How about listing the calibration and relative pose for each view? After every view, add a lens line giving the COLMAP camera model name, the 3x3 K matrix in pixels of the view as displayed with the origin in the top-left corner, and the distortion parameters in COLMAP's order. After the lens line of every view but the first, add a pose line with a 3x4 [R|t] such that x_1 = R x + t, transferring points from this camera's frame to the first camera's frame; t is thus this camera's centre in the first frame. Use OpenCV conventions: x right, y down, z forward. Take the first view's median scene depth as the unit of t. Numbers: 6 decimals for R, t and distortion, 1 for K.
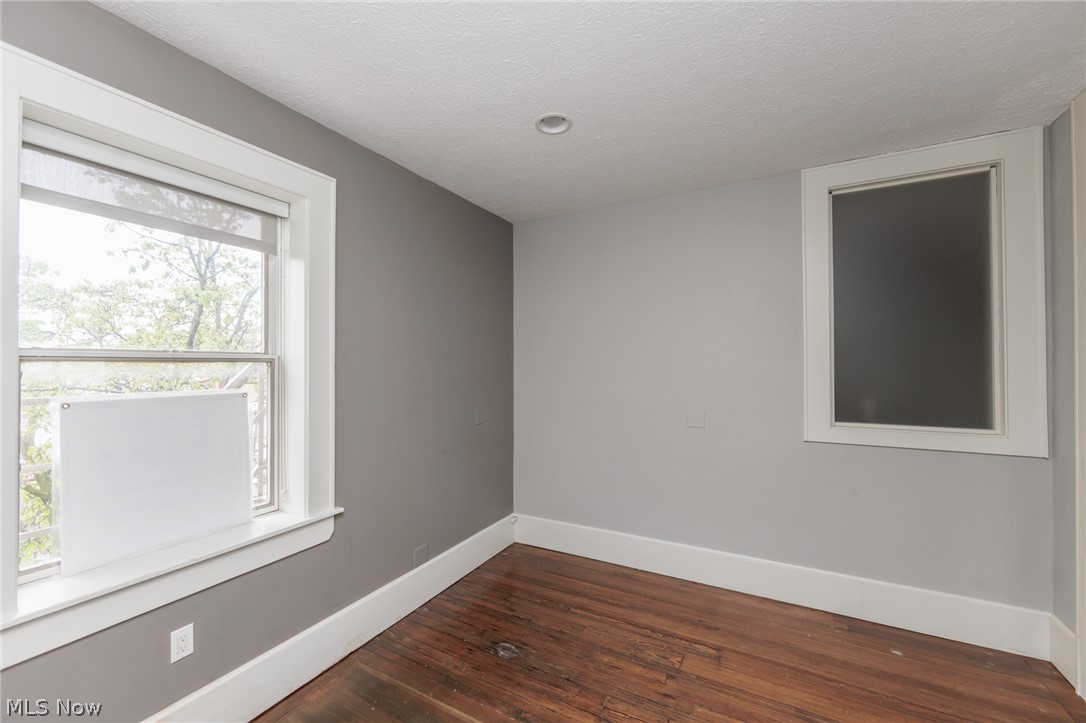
lens RADIAL K [[430.2, 0, 543.0], [0, 430.2, 361.5], [0, 0, 1]] dist [0.000034, -0.000061]
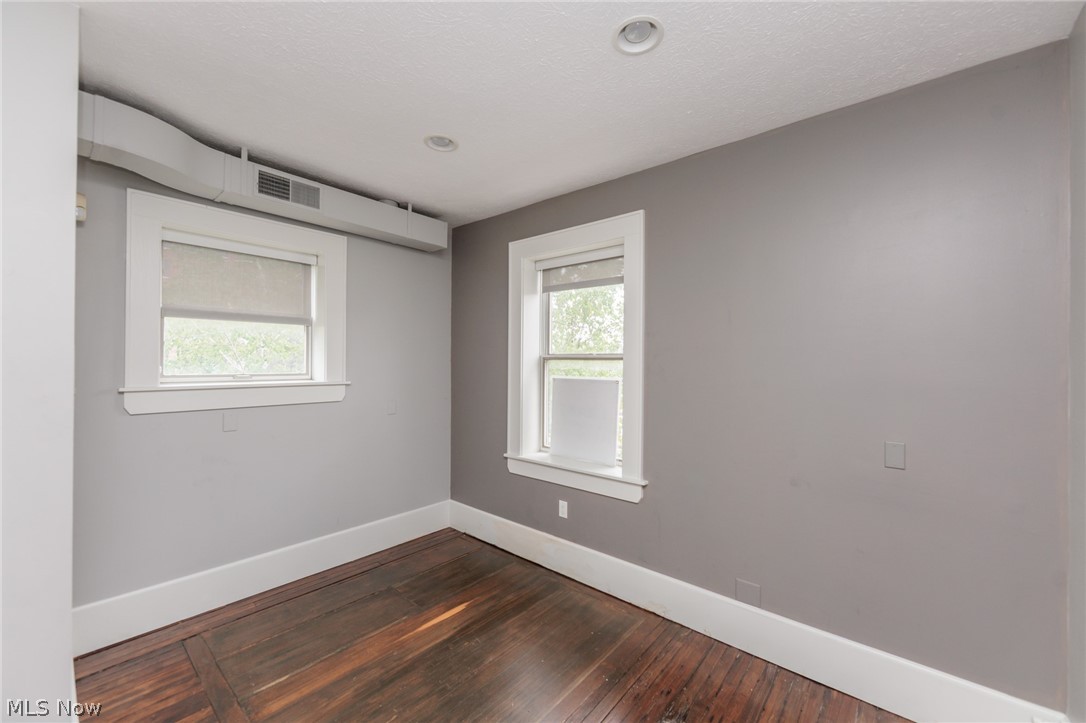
lens RADIAL K [[430.2, 0, 543.0], [0, 430.2, 361.5], [0, 0, 1]] dist [0.000034, -0.000061]
pose [[-0.219103, -0.007061, -0.975676, 0.790847], [-0.001717, 0.999975, -0.006851, 0.016902], [0.975700, 0.000174, -0.219110, 1.026855]]
